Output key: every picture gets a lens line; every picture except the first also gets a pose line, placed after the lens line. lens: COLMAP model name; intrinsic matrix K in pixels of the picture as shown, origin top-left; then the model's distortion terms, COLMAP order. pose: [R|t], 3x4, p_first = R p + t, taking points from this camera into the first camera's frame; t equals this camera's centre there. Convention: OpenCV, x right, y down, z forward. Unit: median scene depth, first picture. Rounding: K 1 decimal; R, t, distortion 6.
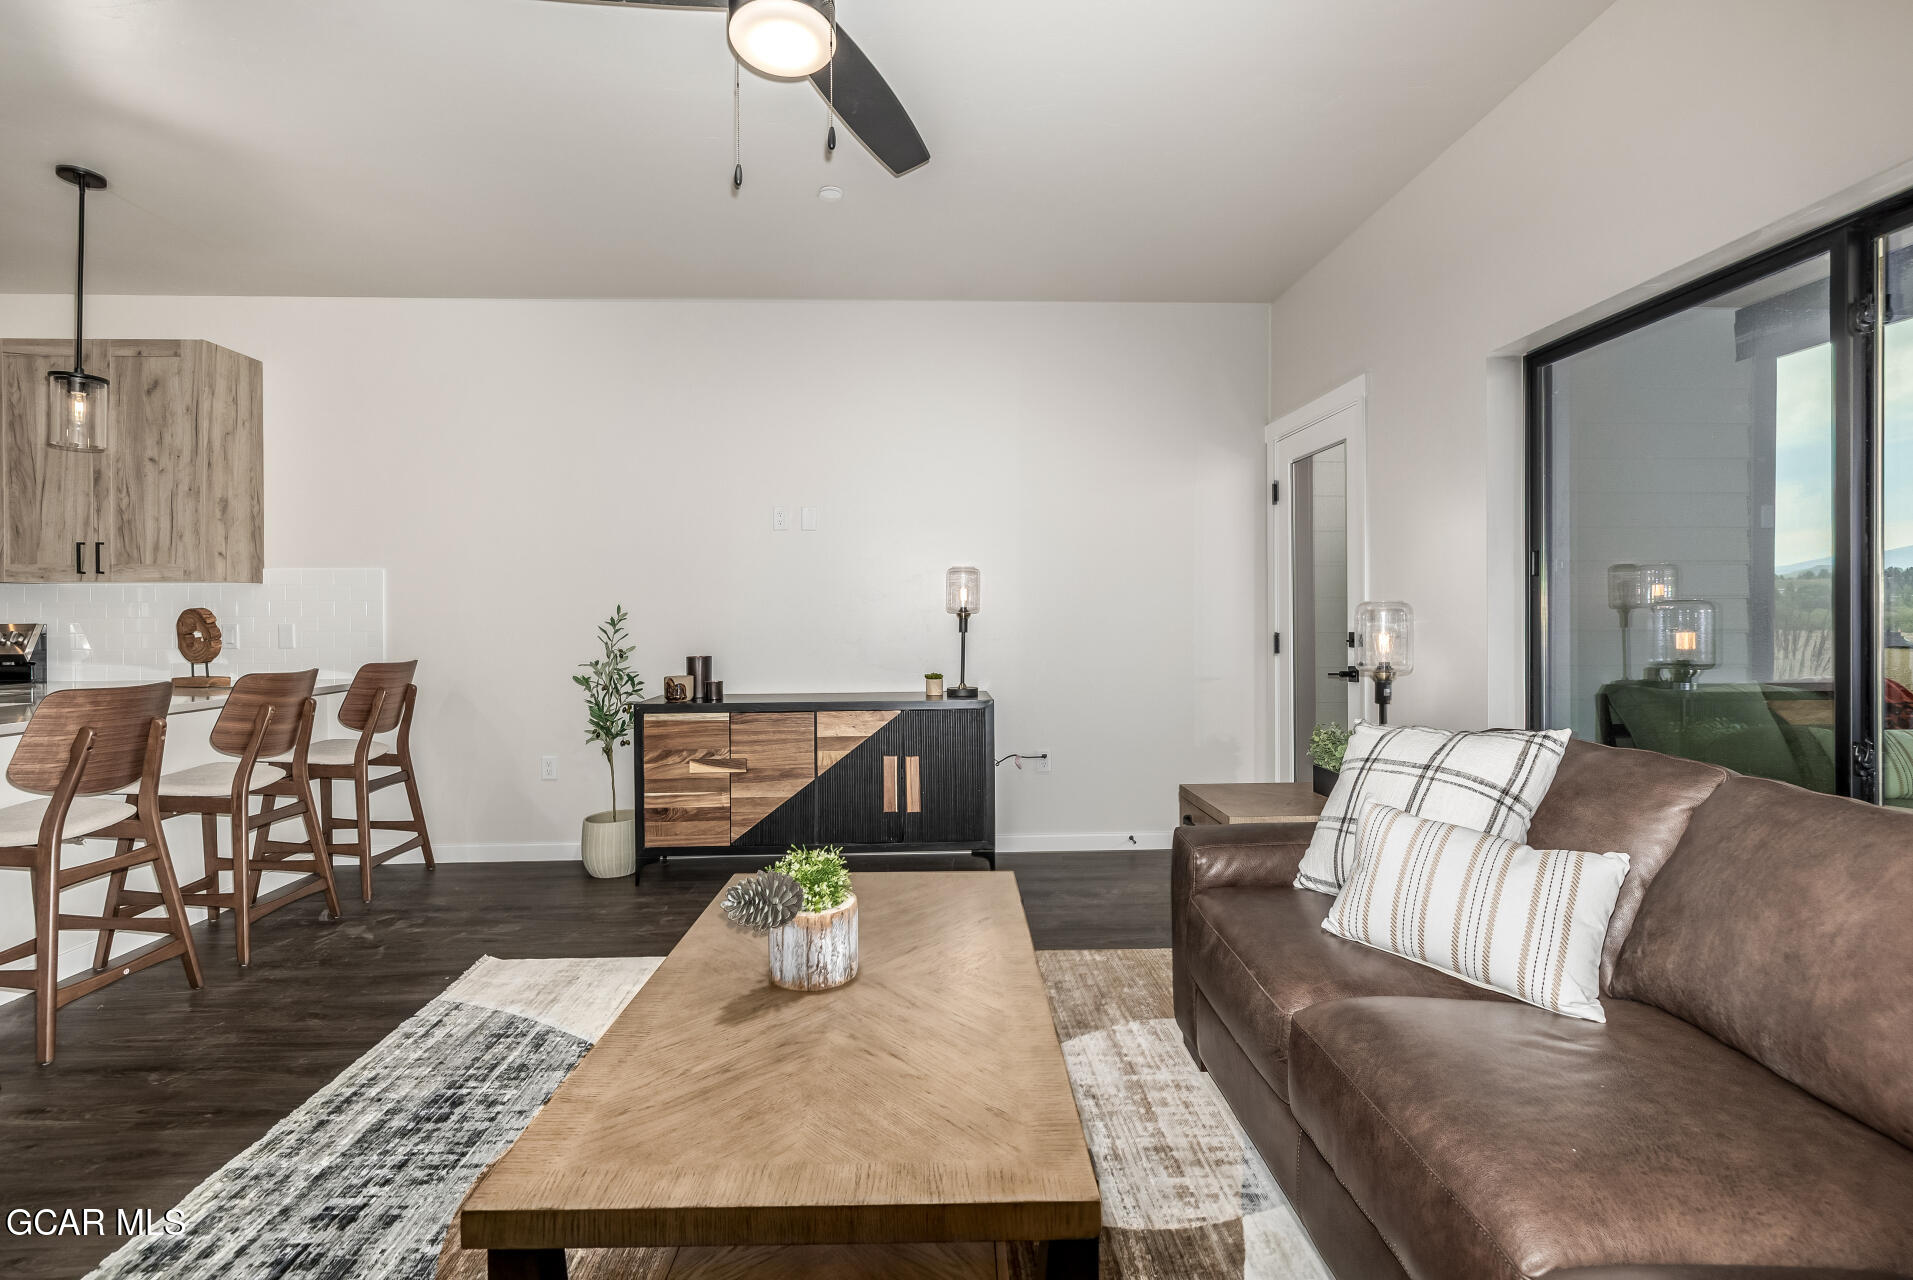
lens RADIAL K [[814.3, 0, 948.7], [0, 814.3, 619.0], [0, 0, 1]] dist [0.001837, -0.001354]
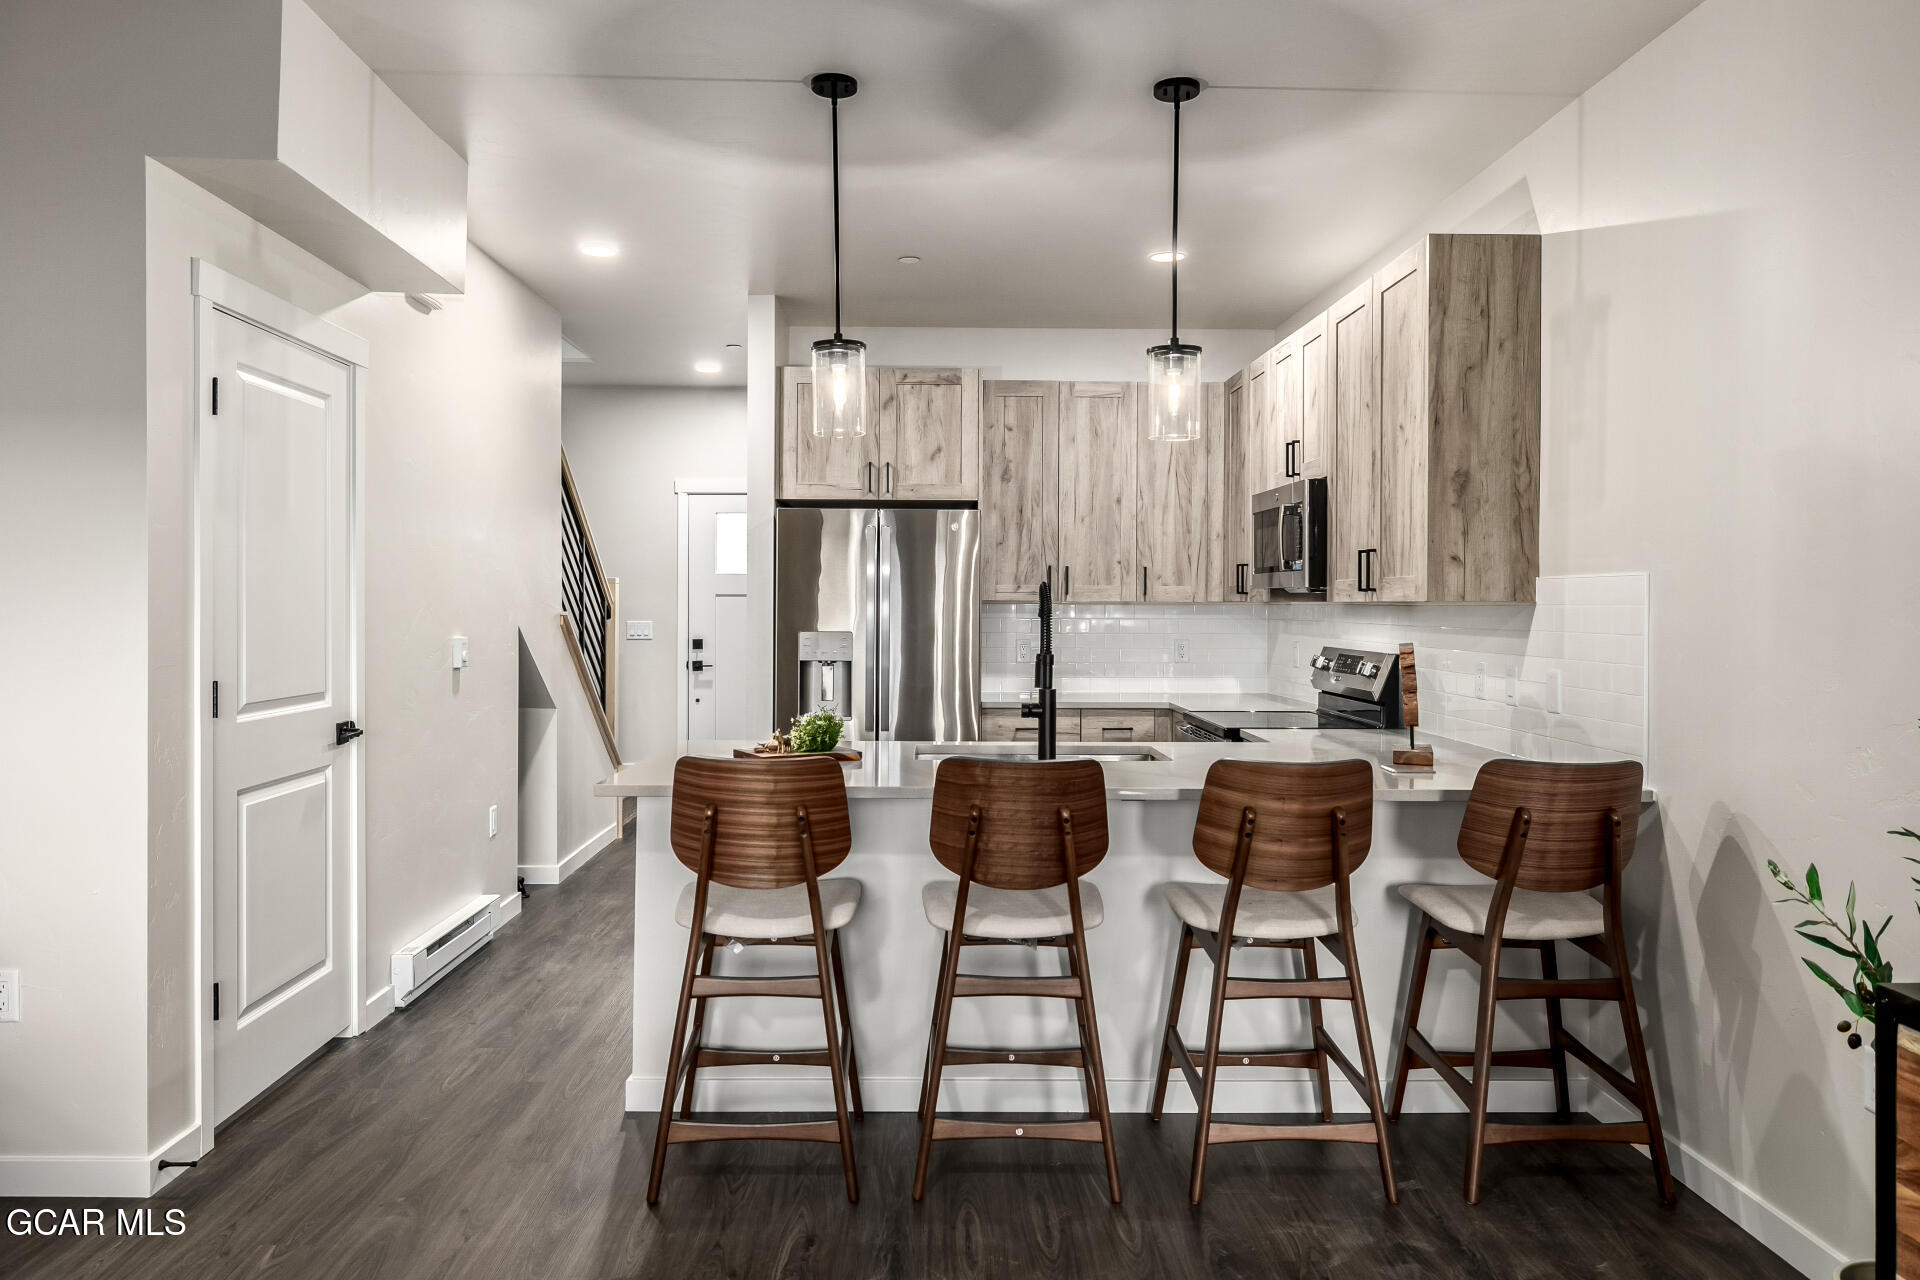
lens RADIAL K [[1301.6, 0, 947.5], [0, 1301.6, 611.8], [0, 0, 1]] dist [-0.001498, -0.000771]
pose [[-0.020528, 0.009900, -0.999740, 0.141920], [-0.005735, 0.999933, 0.010019, -0.047129], [0.999773, 0.005939, -0.020470, 0.642060]]
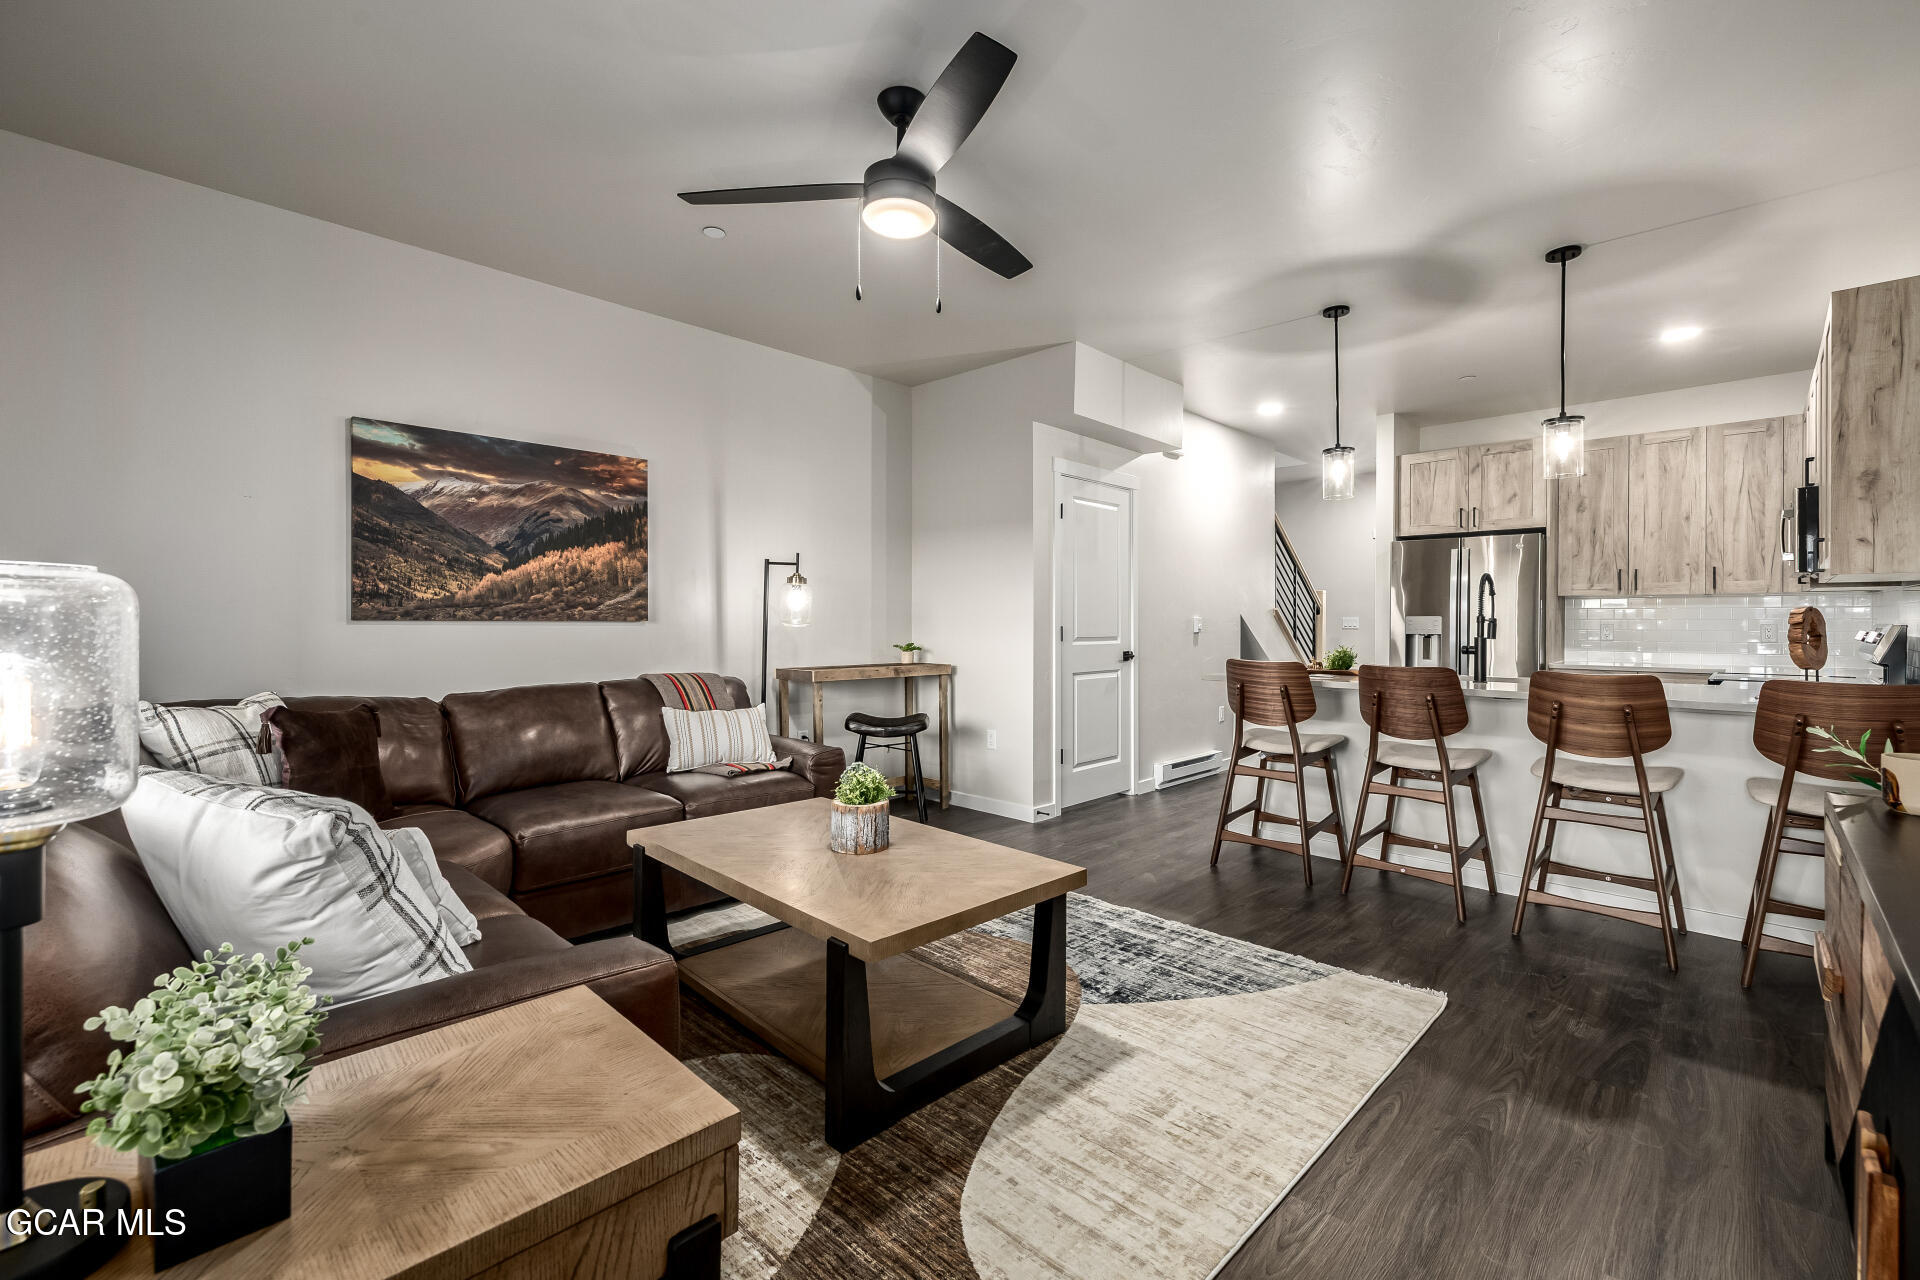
lens RADIAL K [[817.3, 0, 948.7], [0, 817.3, 626.1], [0, 0, 1]] dist [0.001837, -0.001354]
pose [[-0.729917, 0.007123, -0.683499, 0.348086], [0.000561, 0.999952, 0.009822, -0.002022], [0.683536, 0.006786, -0.729886, 1.003126]]
